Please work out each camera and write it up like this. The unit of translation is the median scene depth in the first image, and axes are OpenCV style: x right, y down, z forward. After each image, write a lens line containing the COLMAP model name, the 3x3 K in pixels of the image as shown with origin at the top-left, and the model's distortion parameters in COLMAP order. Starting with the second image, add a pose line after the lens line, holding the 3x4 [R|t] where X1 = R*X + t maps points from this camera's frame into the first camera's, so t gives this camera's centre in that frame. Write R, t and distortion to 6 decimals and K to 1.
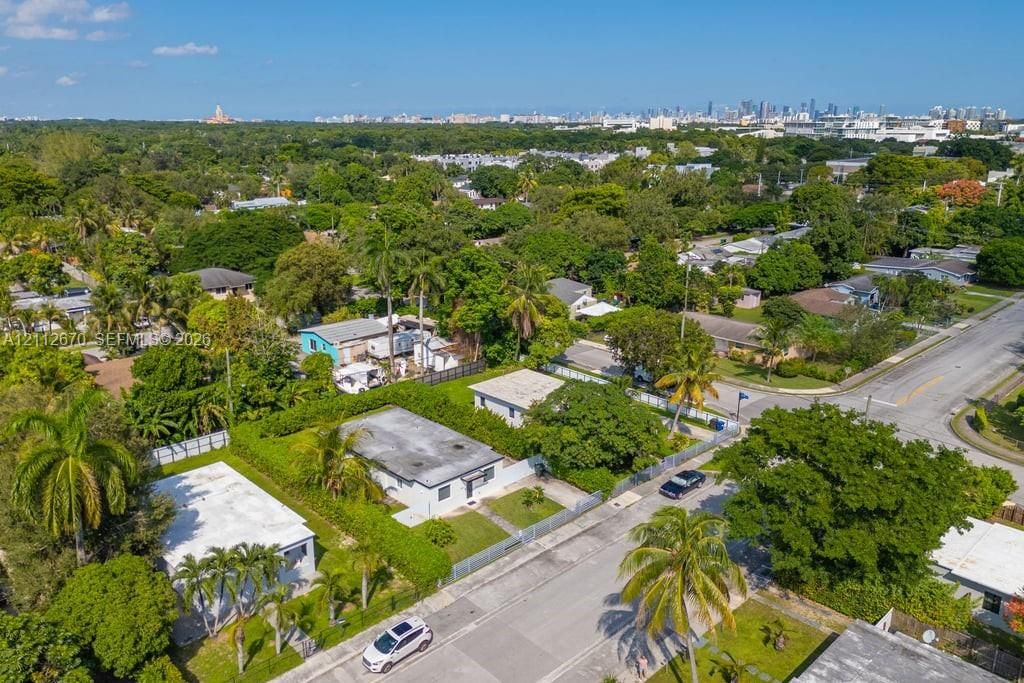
lens RADIAL K [[752.3, 0, 511.5], [0, 752.3, 342.7], [0, 0, 1]] dist [0.059794, -0.037455]
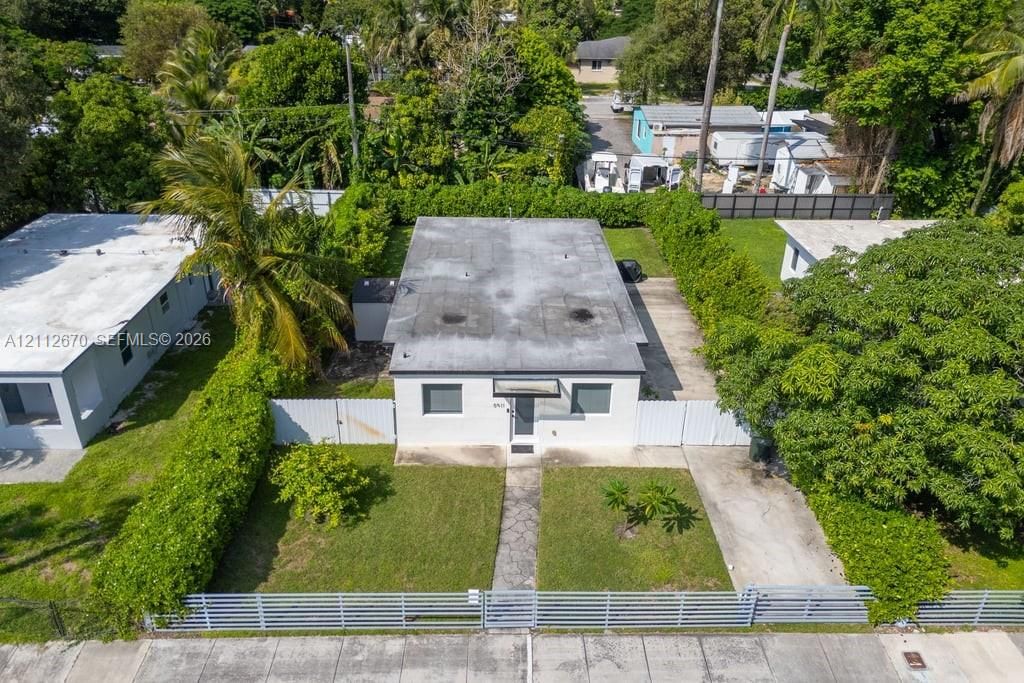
lens RADIAL K [[748.5, 0, 519.0], [0, 748.5, 337.4], [0, 0, 1]] dist [0.060887, -0.006937]
pose [[0.740760, 0.312209, -0.594811, 0.075865], [-0.203856, 0.948158, 0.243800, 0.027116], [0.640091, -0.059341, 0.766004, 0.319853]]
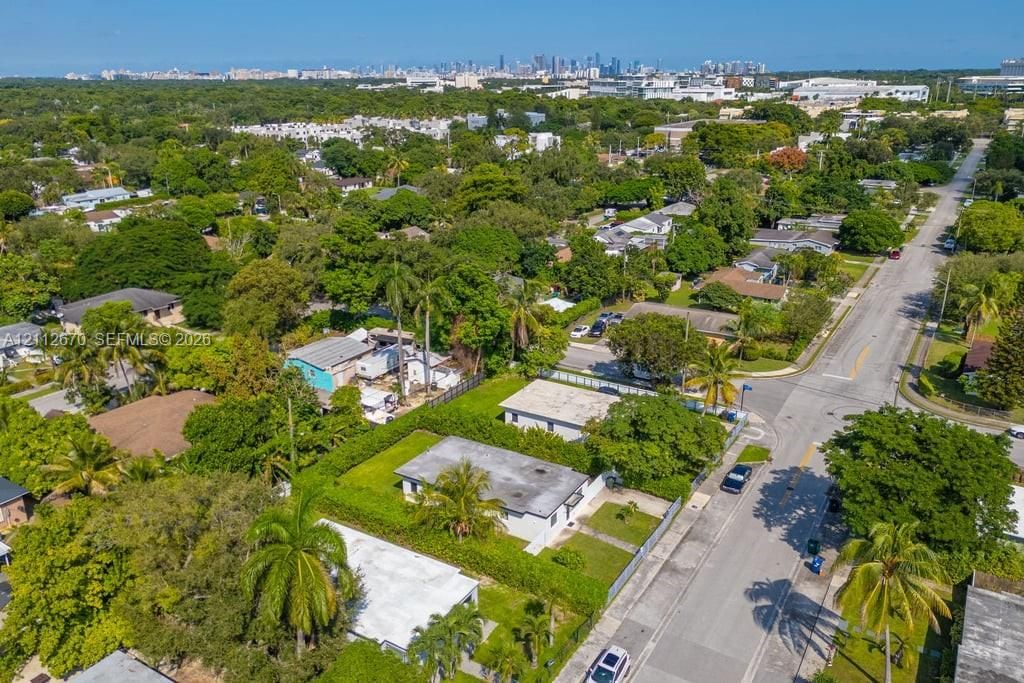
lens RADIAL K [[766.1, 0, 512.0], [0, 766.1, 341.5], [0, 0, 1]] dist [0.065917, -0.062579]
pose [[0.968394, -0.088934, 0.233033, -0.166406], [0.078264, 0.995433, 0.054658, -0.050187], [-0.236830, -0.034692, 0.970932, -0.010214]]
